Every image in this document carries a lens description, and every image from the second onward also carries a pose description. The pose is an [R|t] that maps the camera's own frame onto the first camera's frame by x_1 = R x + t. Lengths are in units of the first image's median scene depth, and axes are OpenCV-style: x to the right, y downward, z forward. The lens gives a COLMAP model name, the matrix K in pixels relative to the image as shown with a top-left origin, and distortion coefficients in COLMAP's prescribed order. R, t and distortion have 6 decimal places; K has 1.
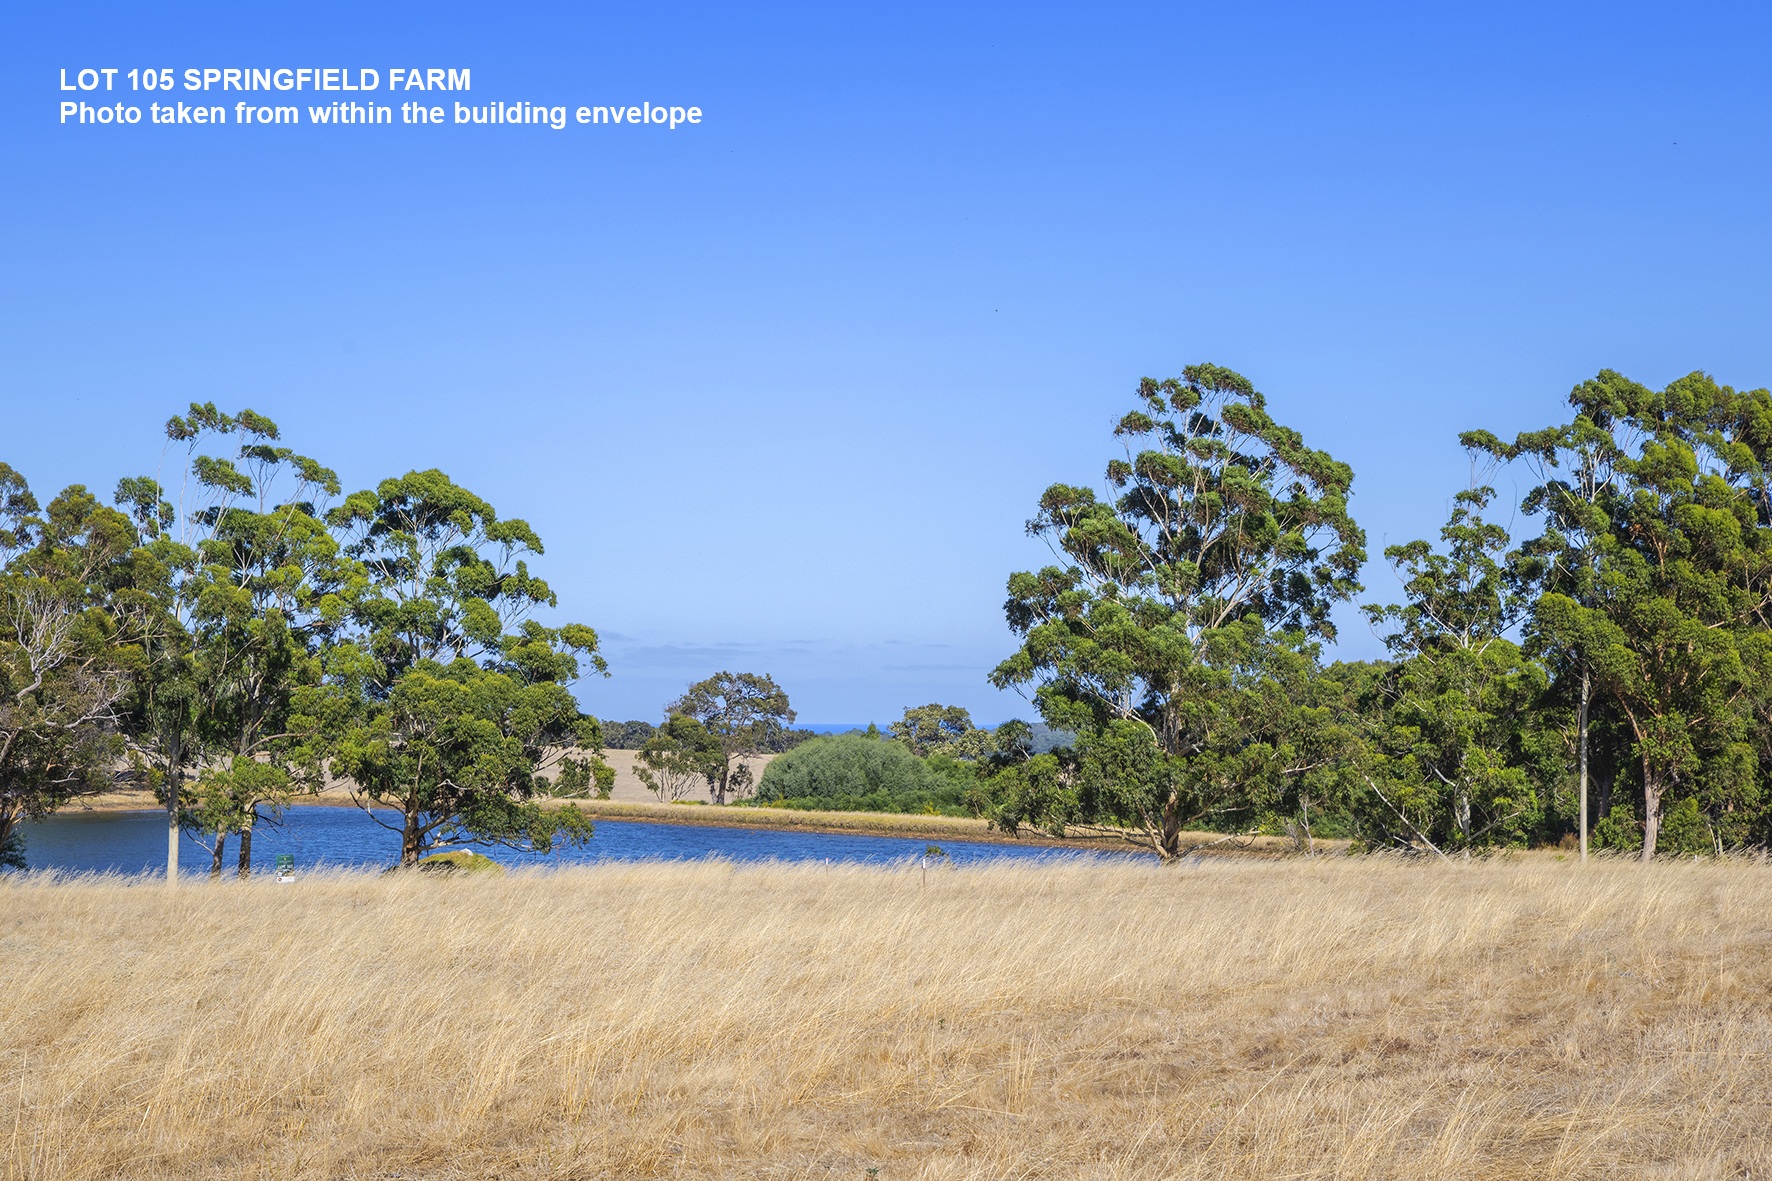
lens RADIAL K [[3605.9, 0, 886.0], [0, 3605.9, 590.5], [0, 0, 1]] dist [0.054965, 0.317186]
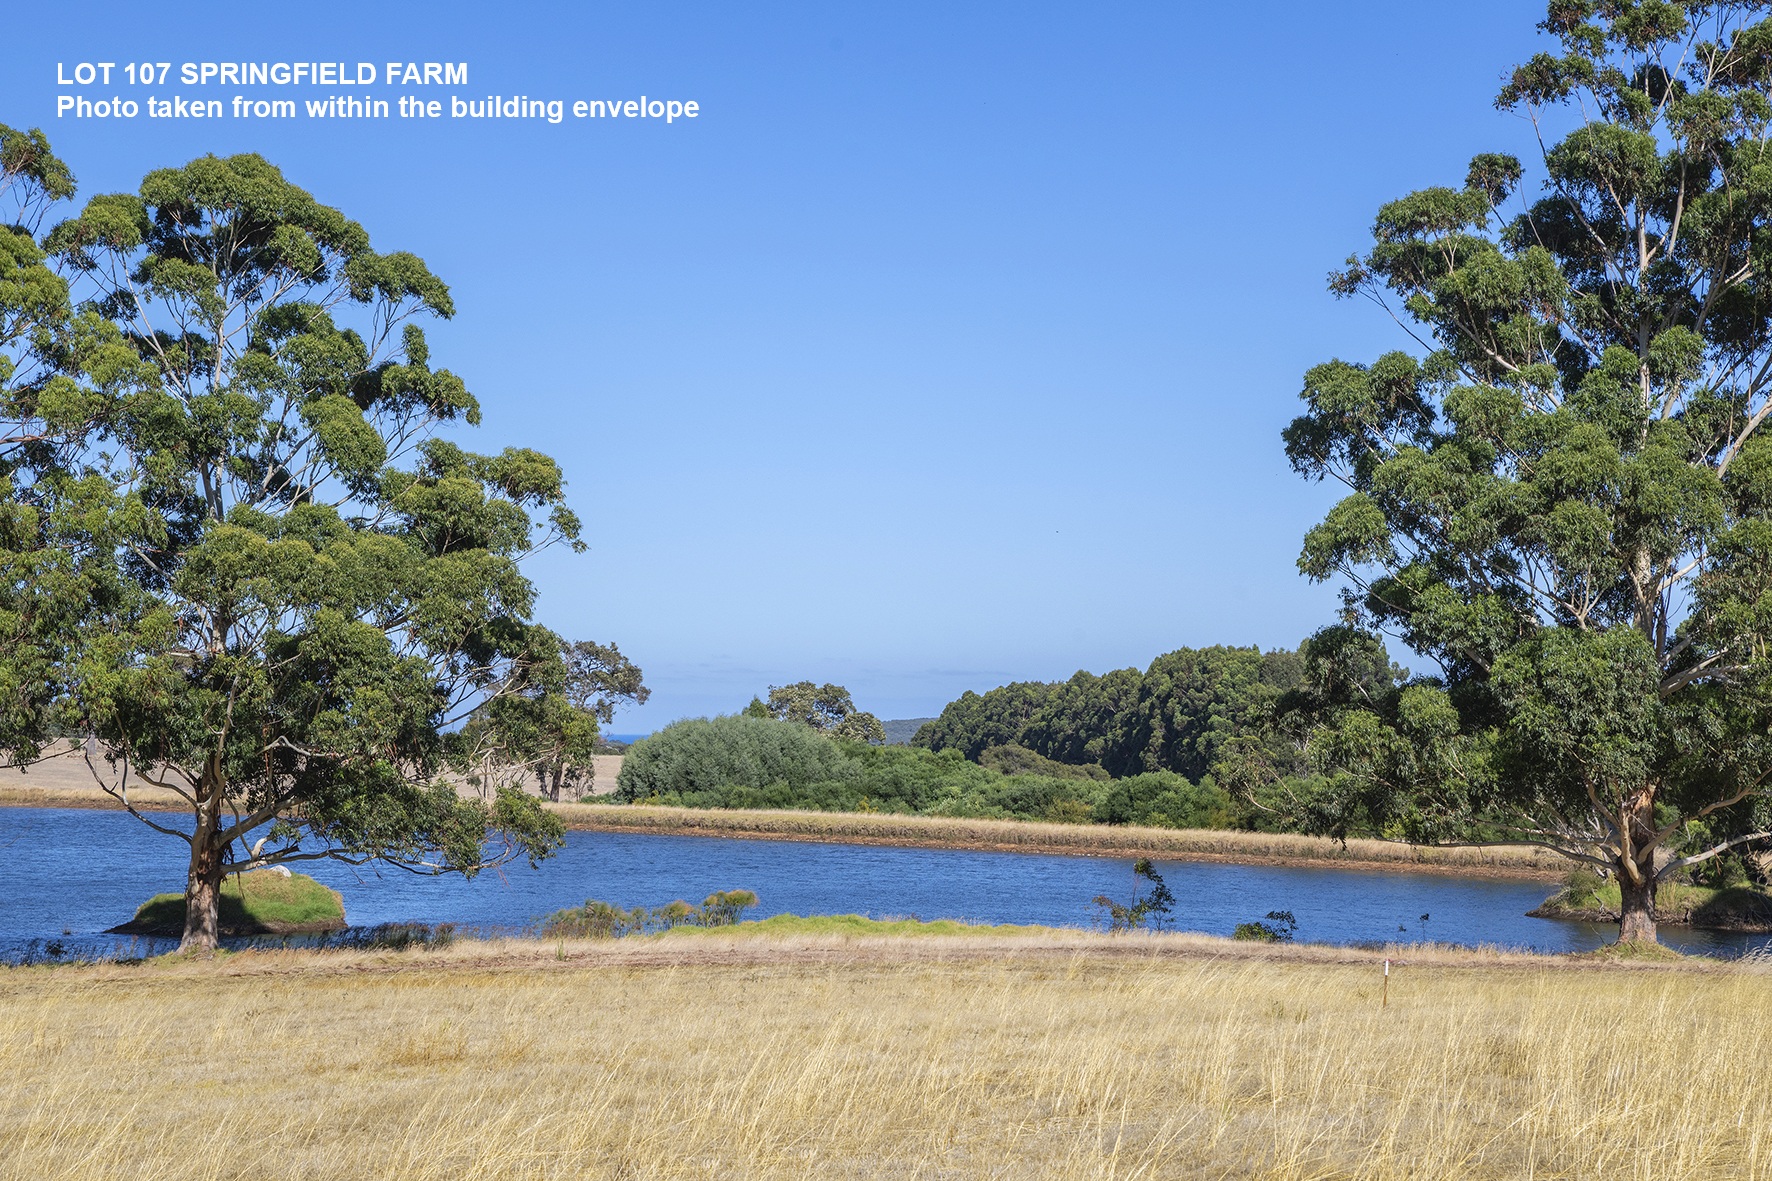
lens RADIAL K [[3605.9, 0, 886.0], [0, 3605.9, 590.5], [0, 0, 1]] dist [0.054965, 0.317186]
pose [[0.997599, -0.000030, 0.069260, -0.068642], [0.000123, 0.999999, -0.001341, 0.030890], [-0.069260, 0.001346, 0.997598, 0.458651]]
